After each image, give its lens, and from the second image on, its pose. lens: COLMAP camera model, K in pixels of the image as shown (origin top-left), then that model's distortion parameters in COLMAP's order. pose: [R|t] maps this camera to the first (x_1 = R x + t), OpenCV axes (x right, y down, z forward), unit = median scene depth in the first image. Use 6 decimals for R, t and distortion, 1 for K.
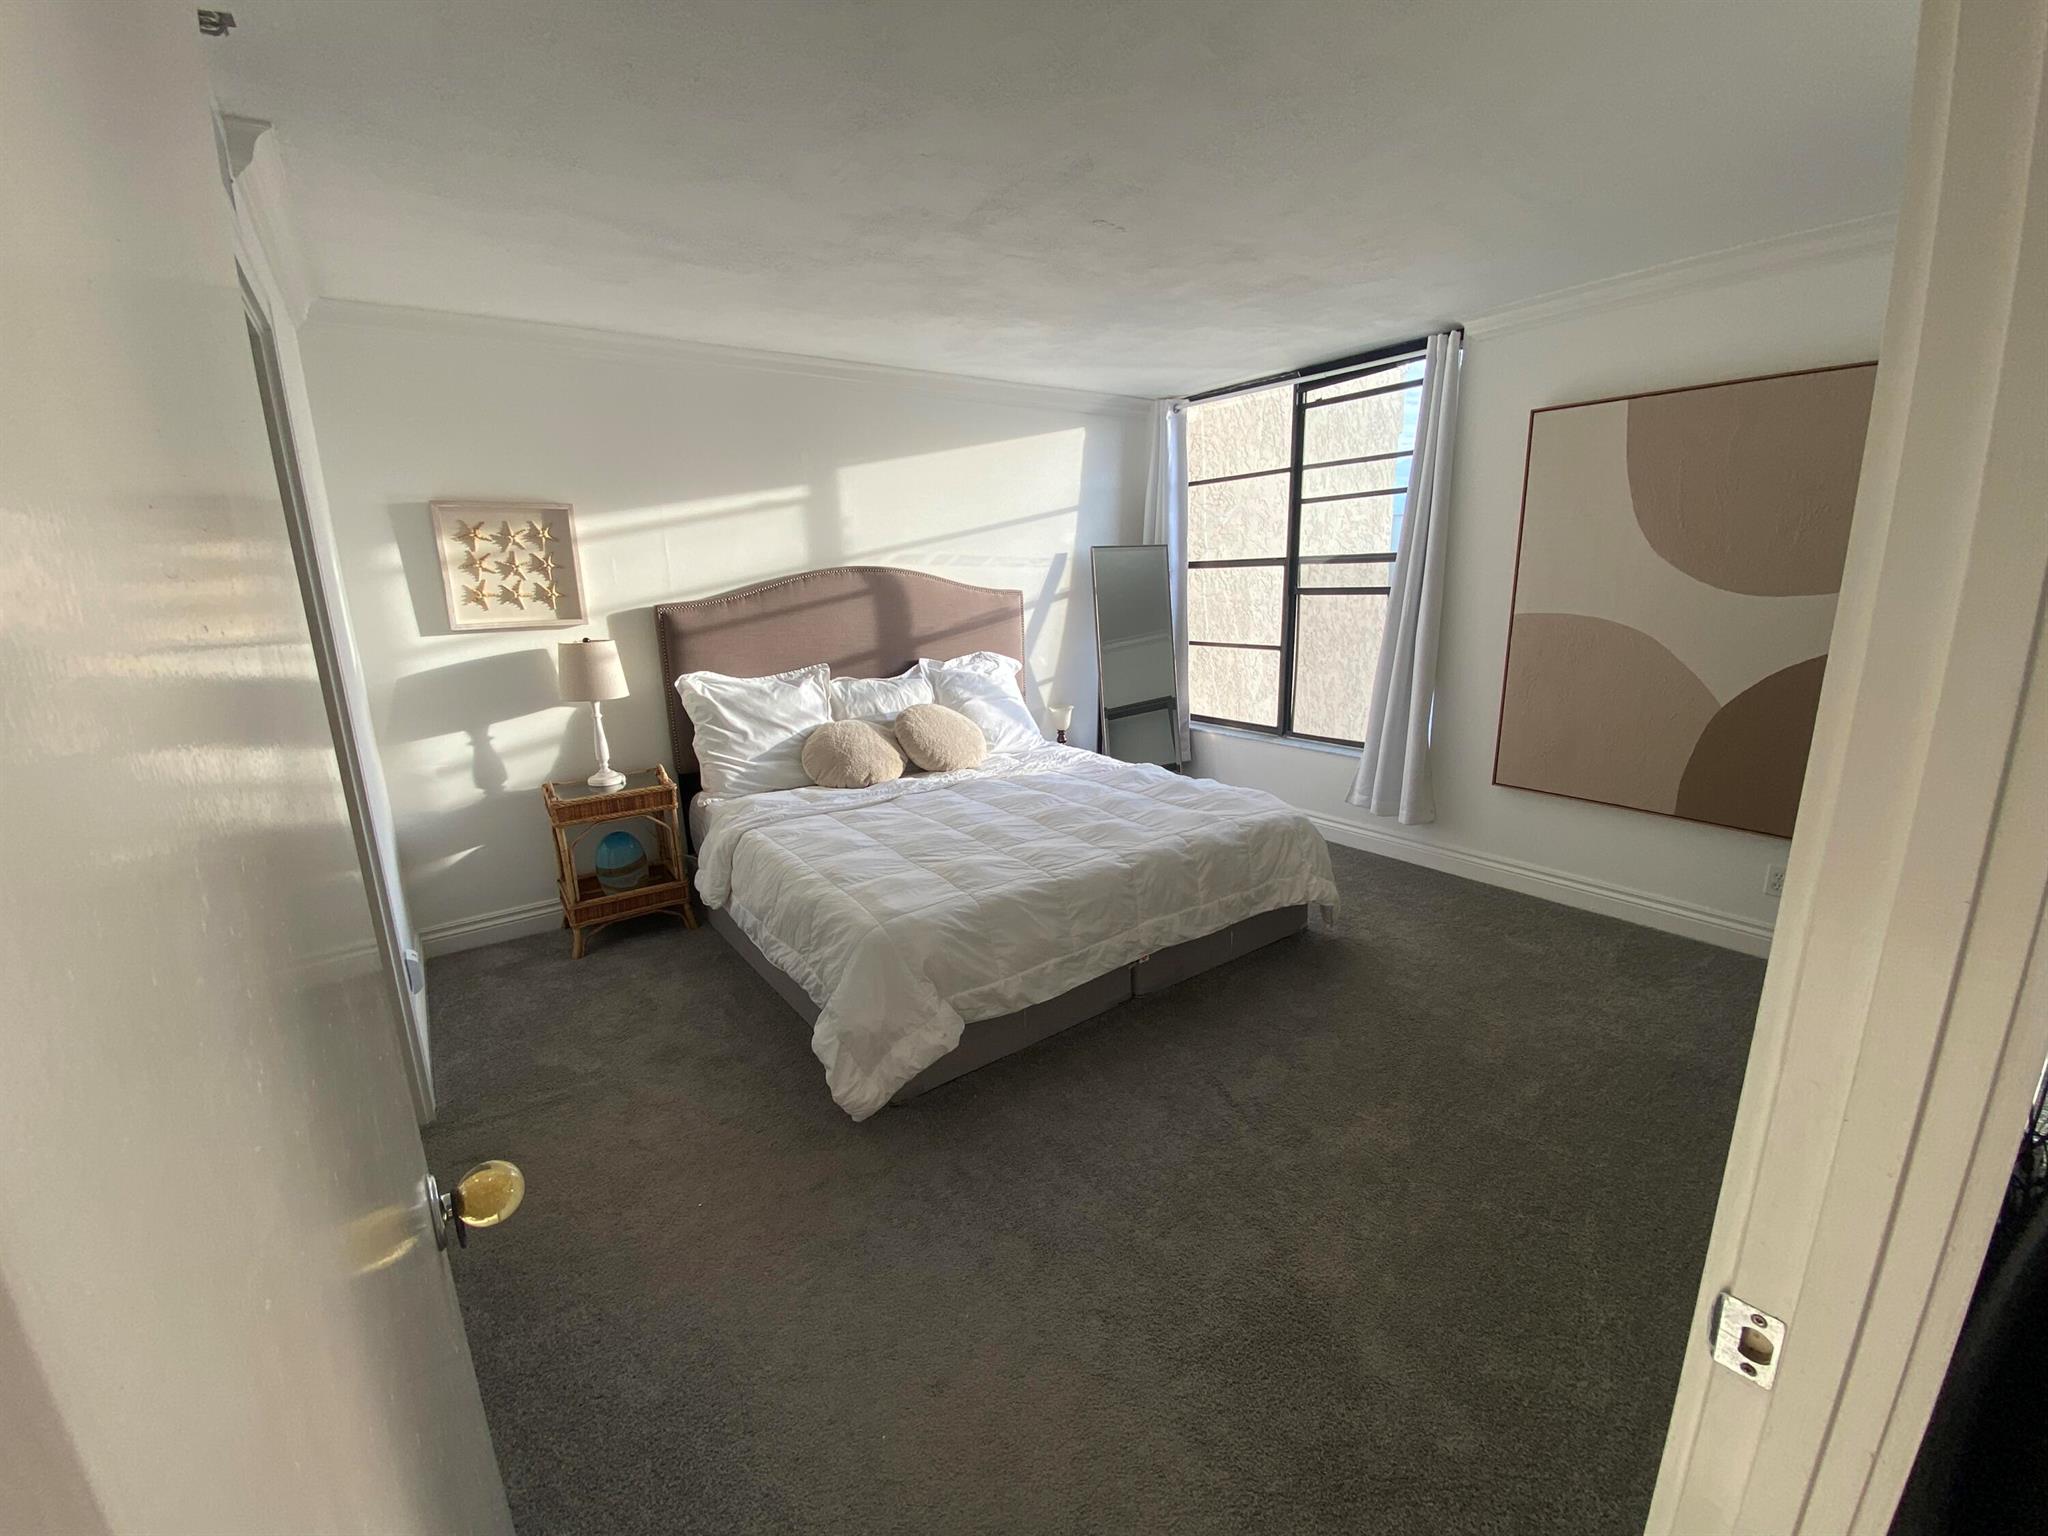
lens RADIAL K [[830.5, 0, 1015.6], [0, 830.5, 770.4], [0, 0, 1]] dist [0.010881, -0.007527]
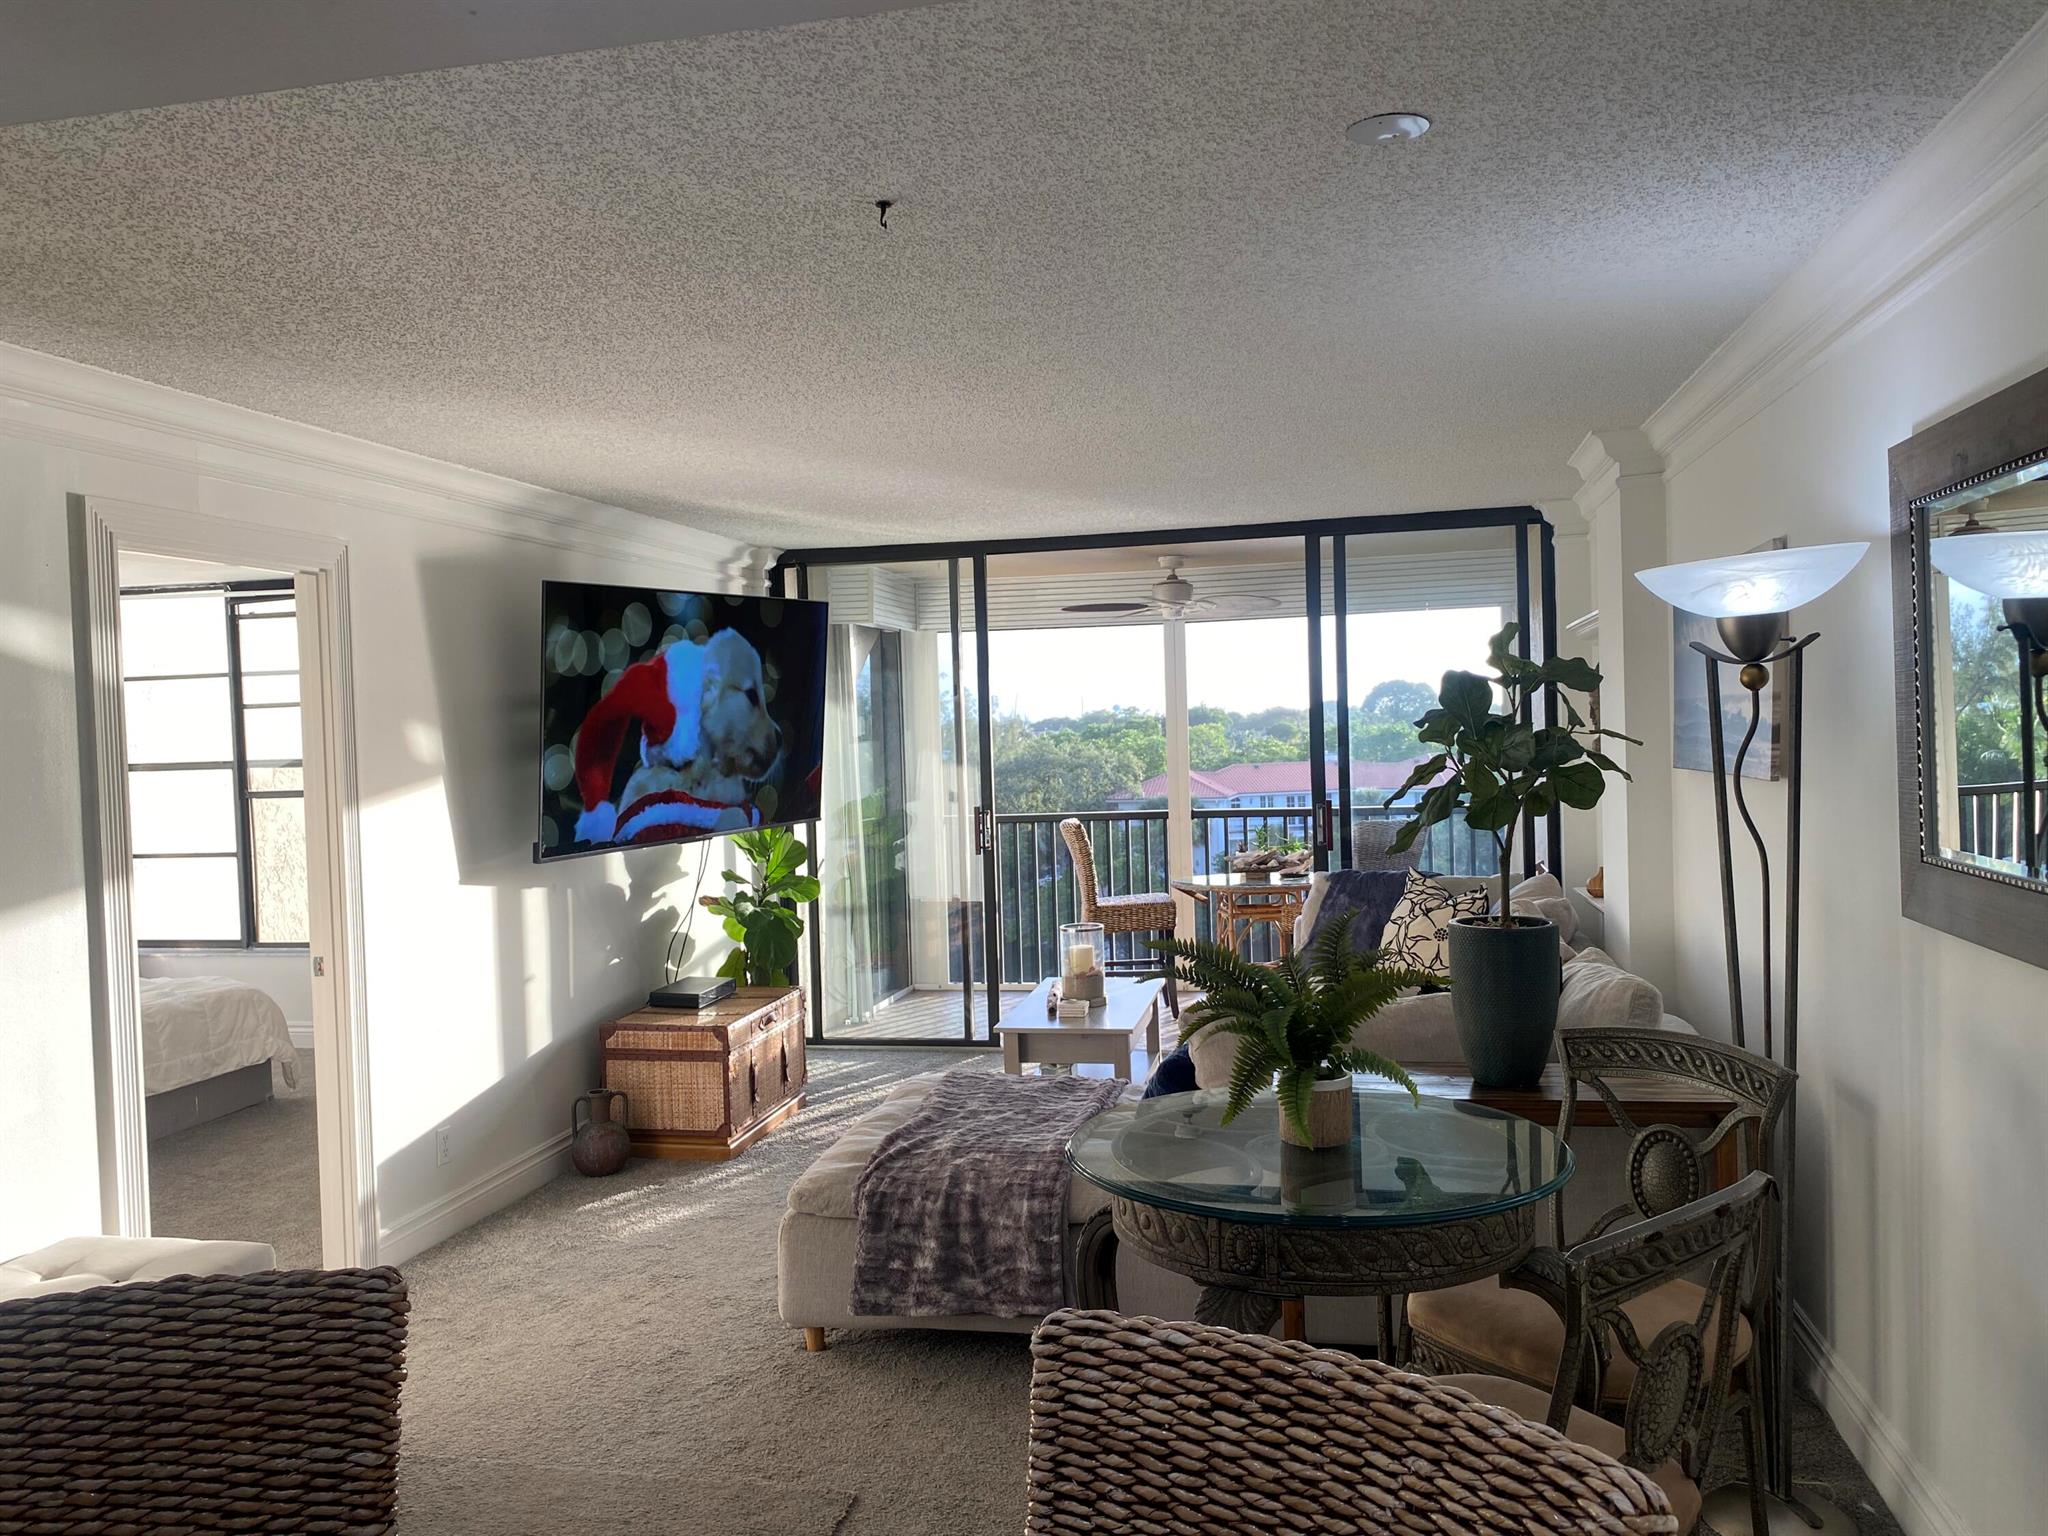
lens RADIAL K [[1561.7, 0, 1017.8], [0, 1561.7, 766.4], [0, 0, 1]] dist [0.033535, -0.050723]
pose [[0.740473, -0.013951, 0.671941, -0.290837], [0.169979, 0.971168, -0.167151, 0.270713], [-0.650236, 0.237986, 0.721496, -1.171854]]
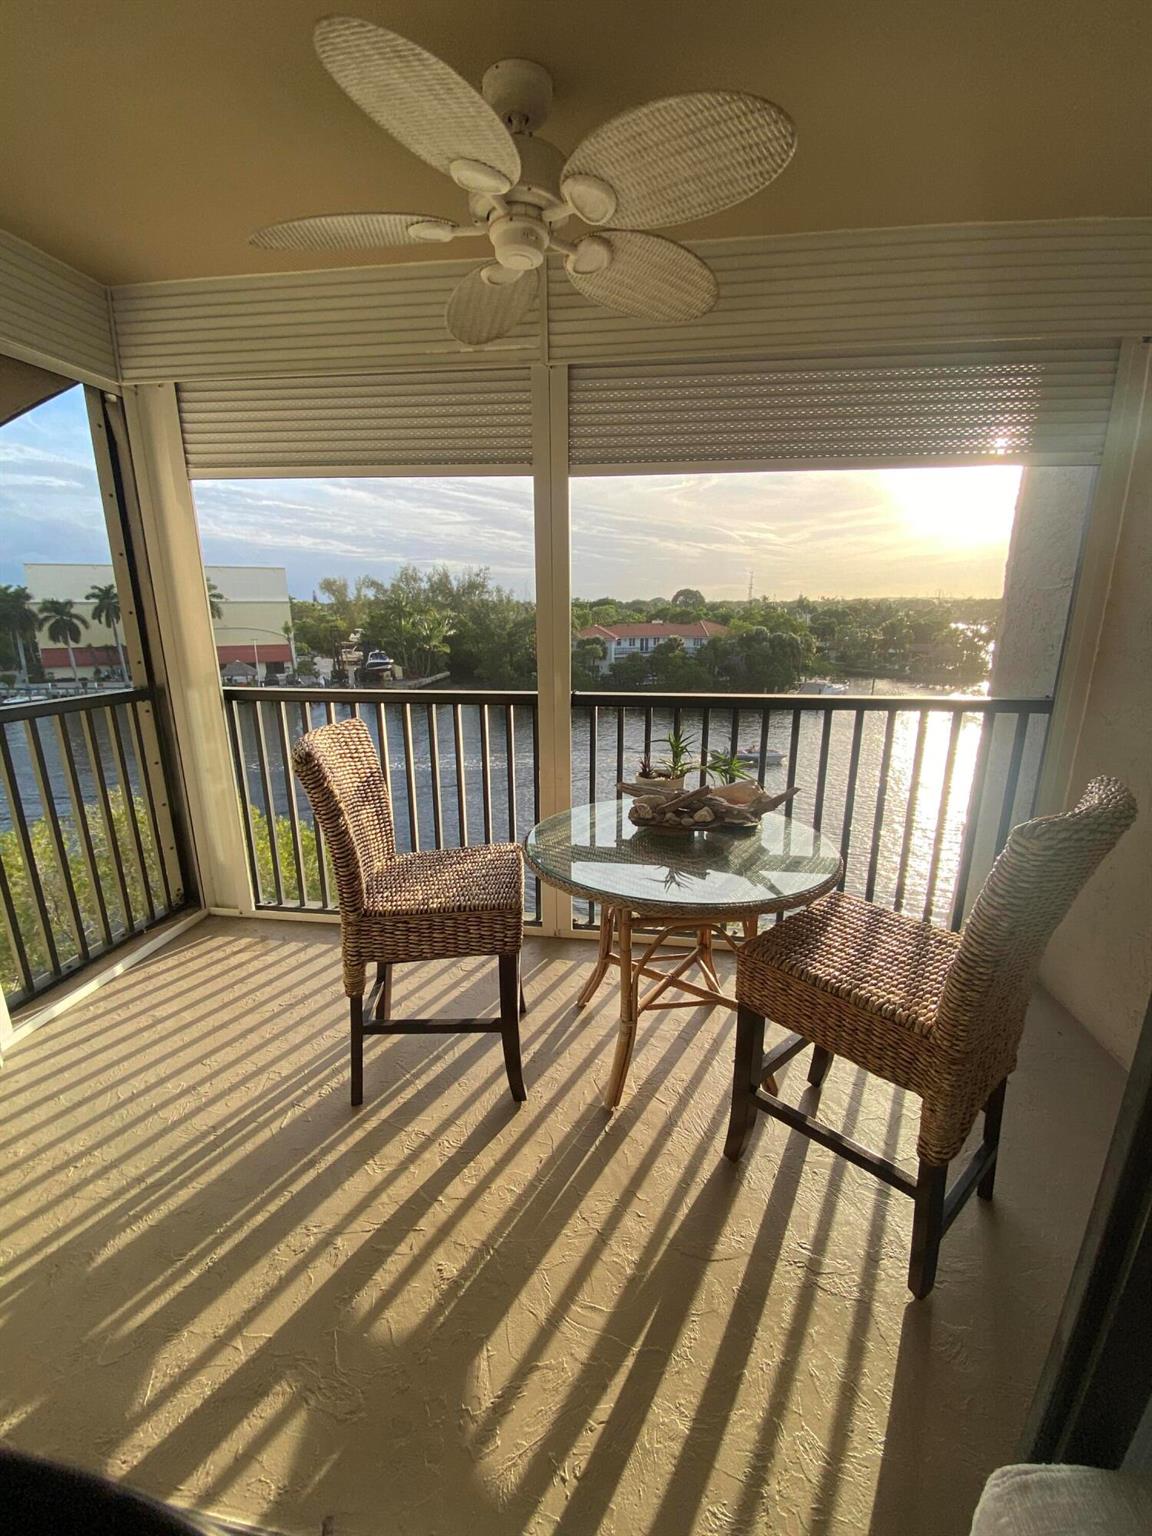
lens RADIAL K [[622.9, 0, 571.8], [0, 622.9, 769.6], [0, 0, 1]] dist [0.010881, -0.007527]
pose [[0.695545, -0.159886, 0.700467, 1.140486], [0.154160, 0.985430, 0.071853, -0.004815], [-0.701749, 0.058007, 0.710059, 0.020796]]
